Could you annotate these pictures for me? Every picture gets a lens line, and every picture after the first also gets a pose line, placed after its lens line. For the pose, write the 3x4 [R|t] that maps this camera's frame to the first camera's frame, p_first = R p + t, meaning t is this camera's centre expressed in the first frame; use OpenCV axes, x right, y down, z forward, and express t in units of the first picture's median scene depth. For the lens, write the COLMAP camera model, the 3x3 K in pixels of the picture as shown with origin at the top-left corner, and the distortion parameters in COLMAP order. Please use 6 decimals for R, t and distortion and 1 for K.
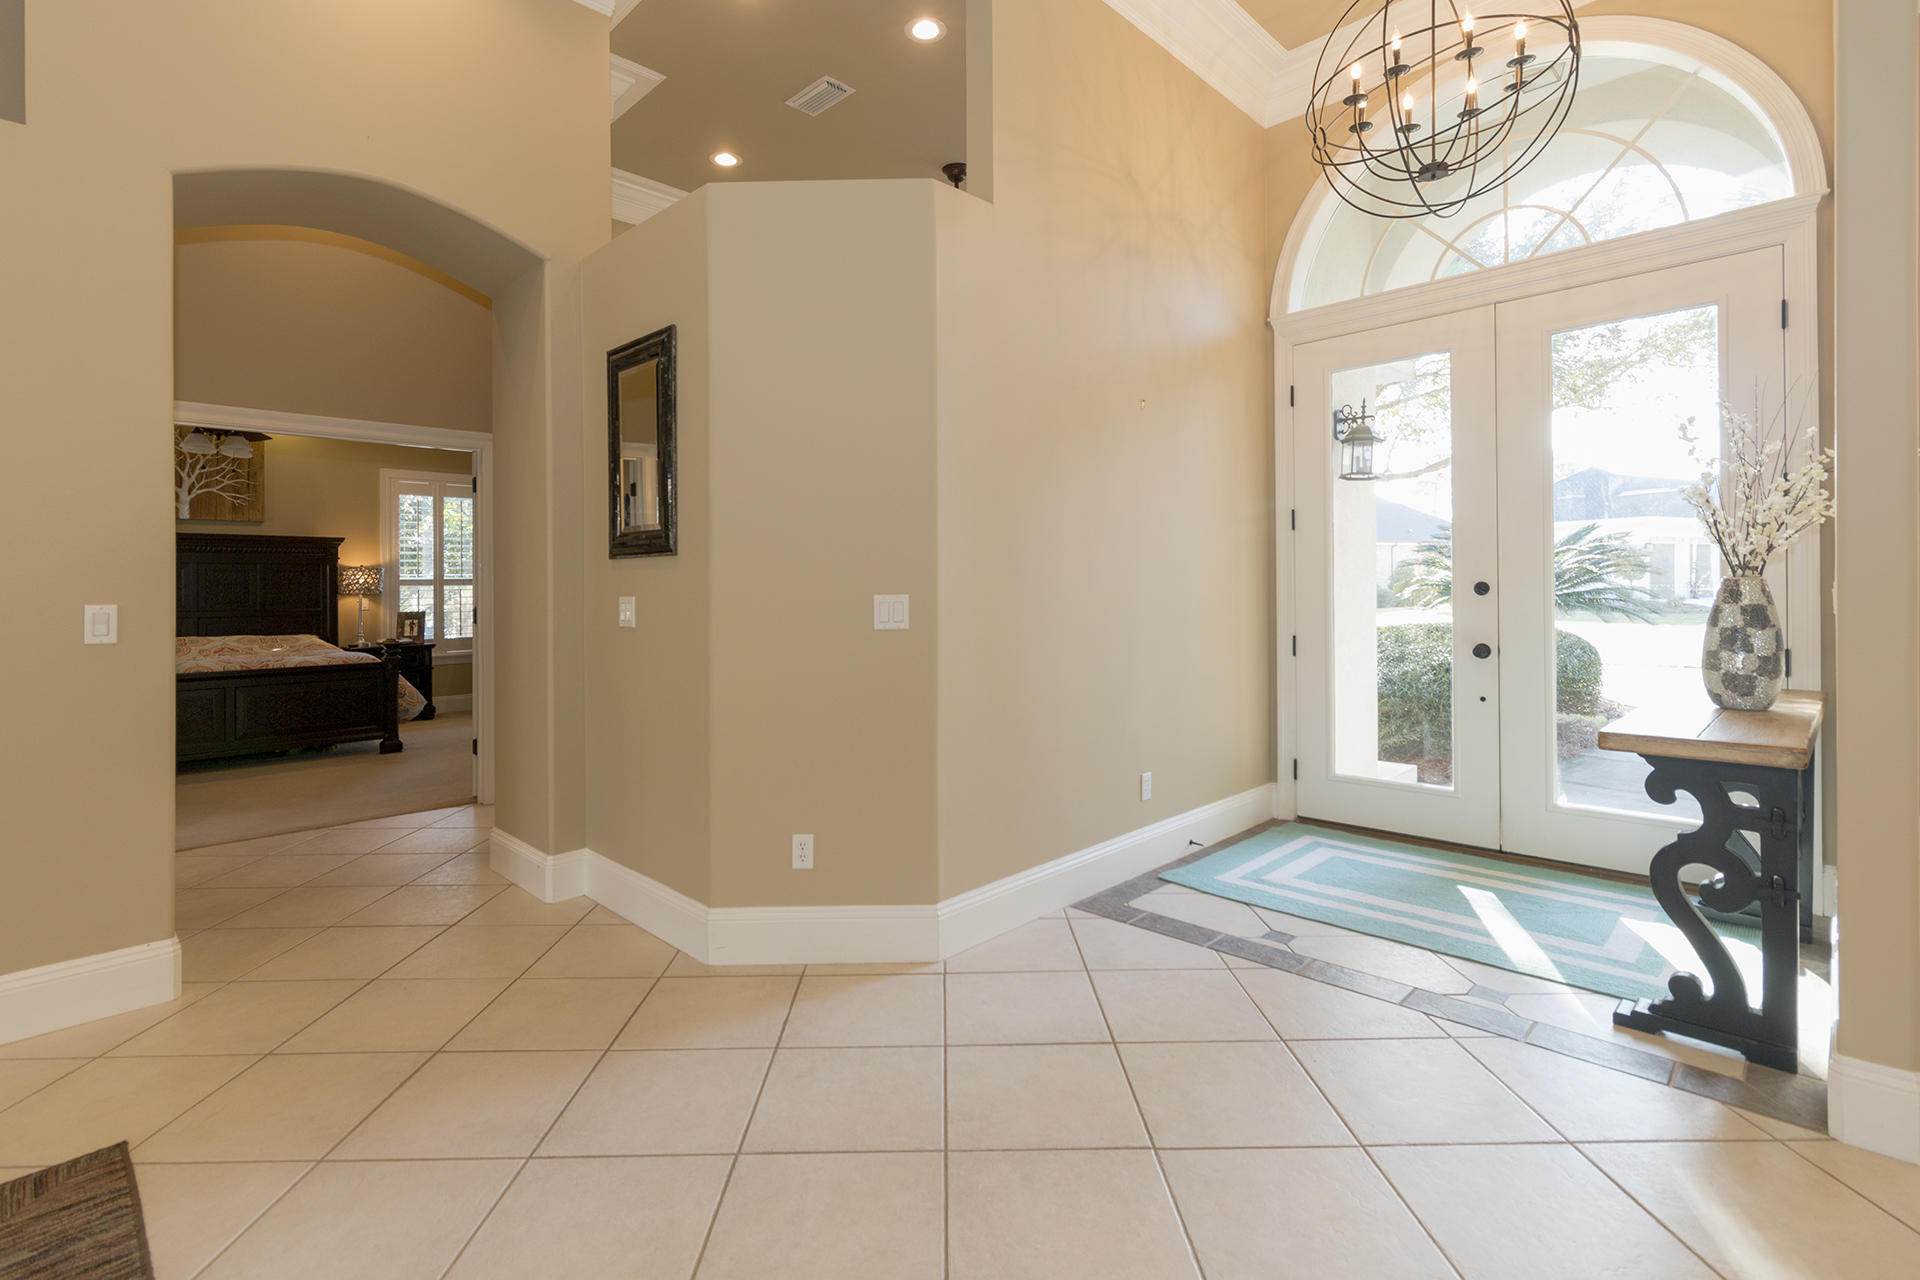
lens RADIAL K [[888.0, 0, 950.4], [0, 888.0, 593.1], [0, 0, 1]] dist [0.001319, -0.002201]
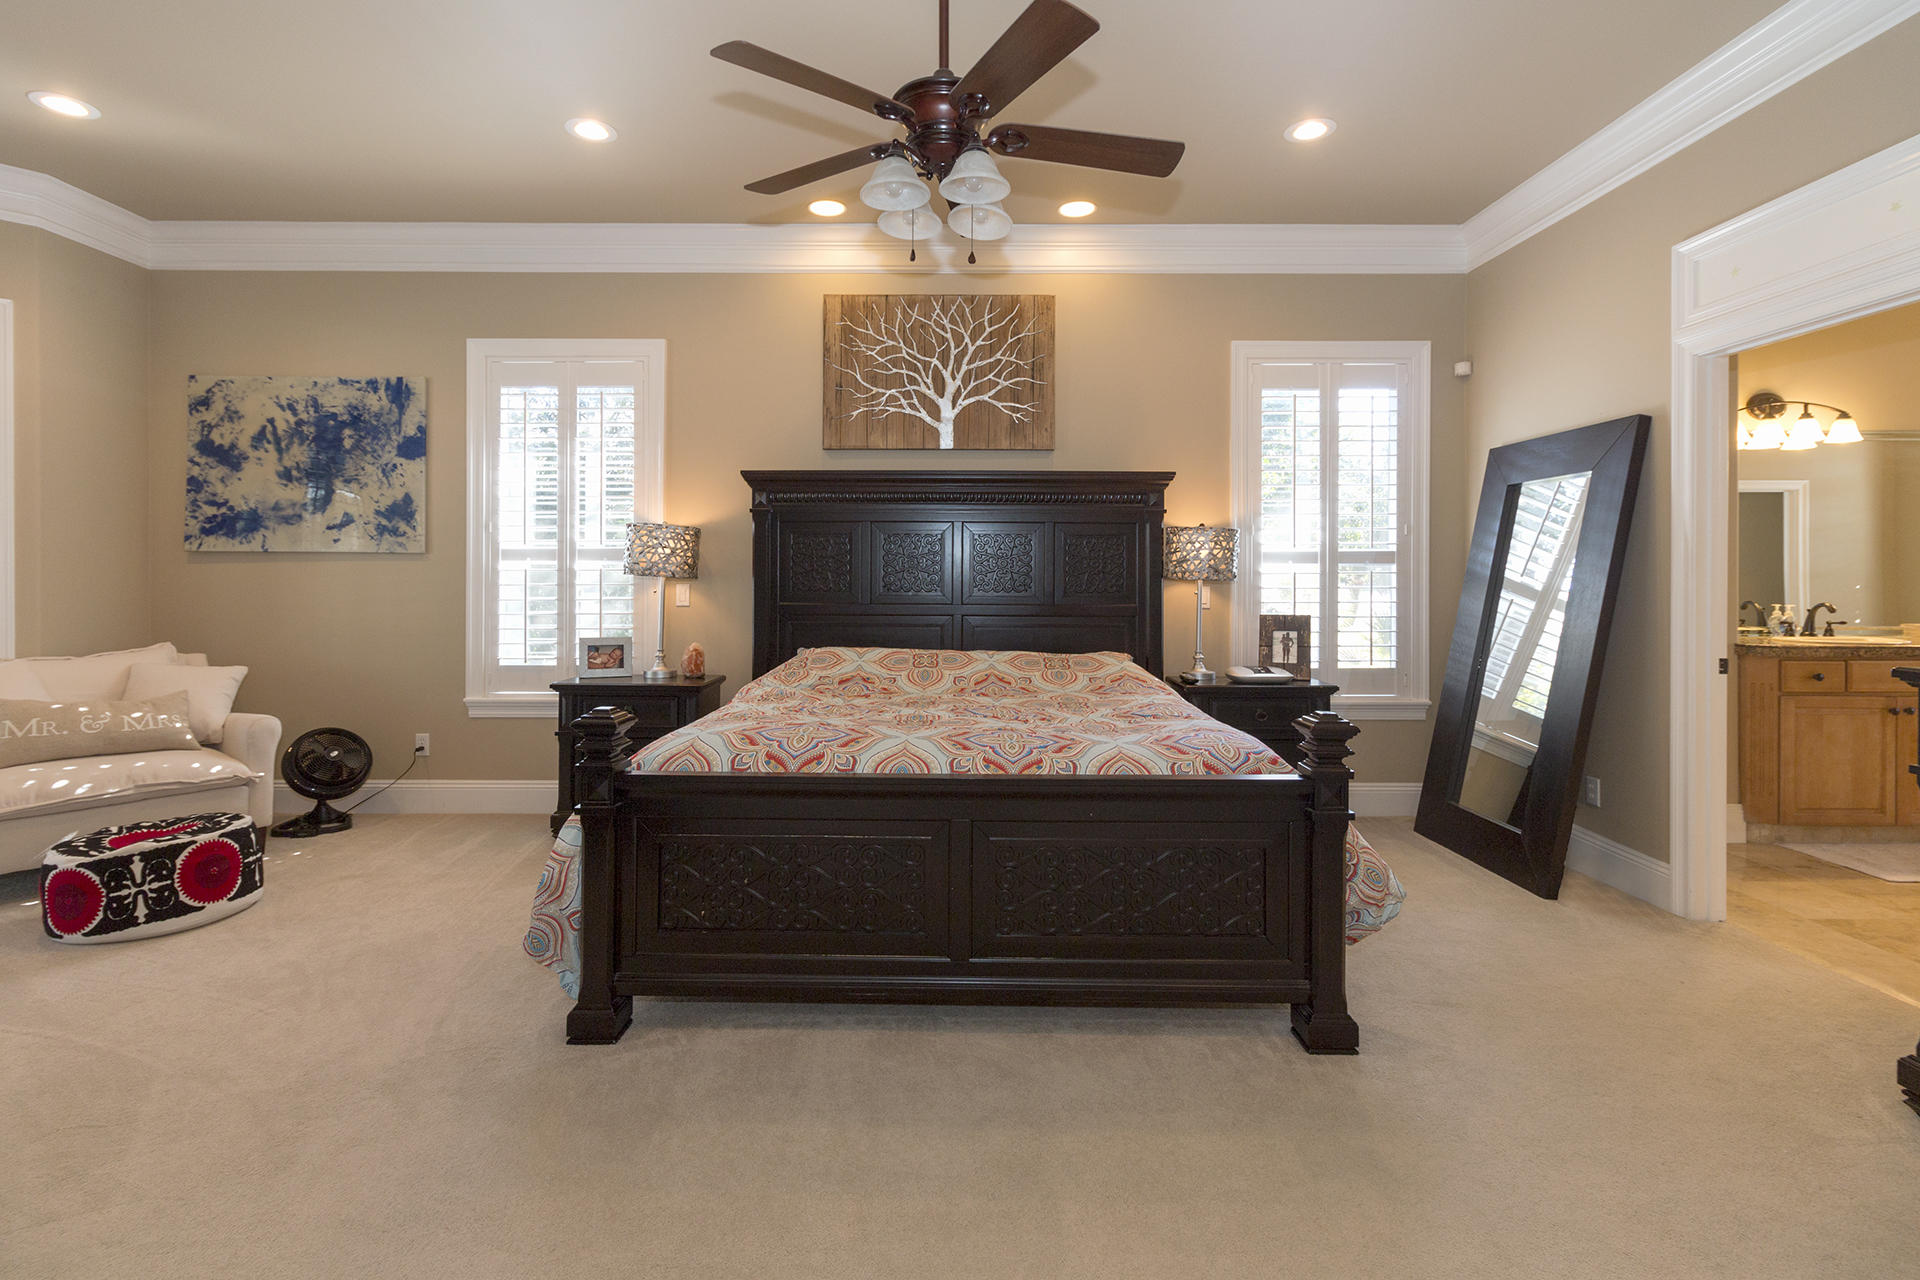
lens RADIAL K [[888.0, 0, 952.7], [0, 888.0, 583.9], [0, 0, 1]] dist [0.001319, -0.002201]
pose [[0.700599, 0.012446, -0.713446, -0.397683], [-0.010887, 0.999918, 0.006753, 0.002039], [0.713472, 0.003036, 0.700677, 0.536298]]
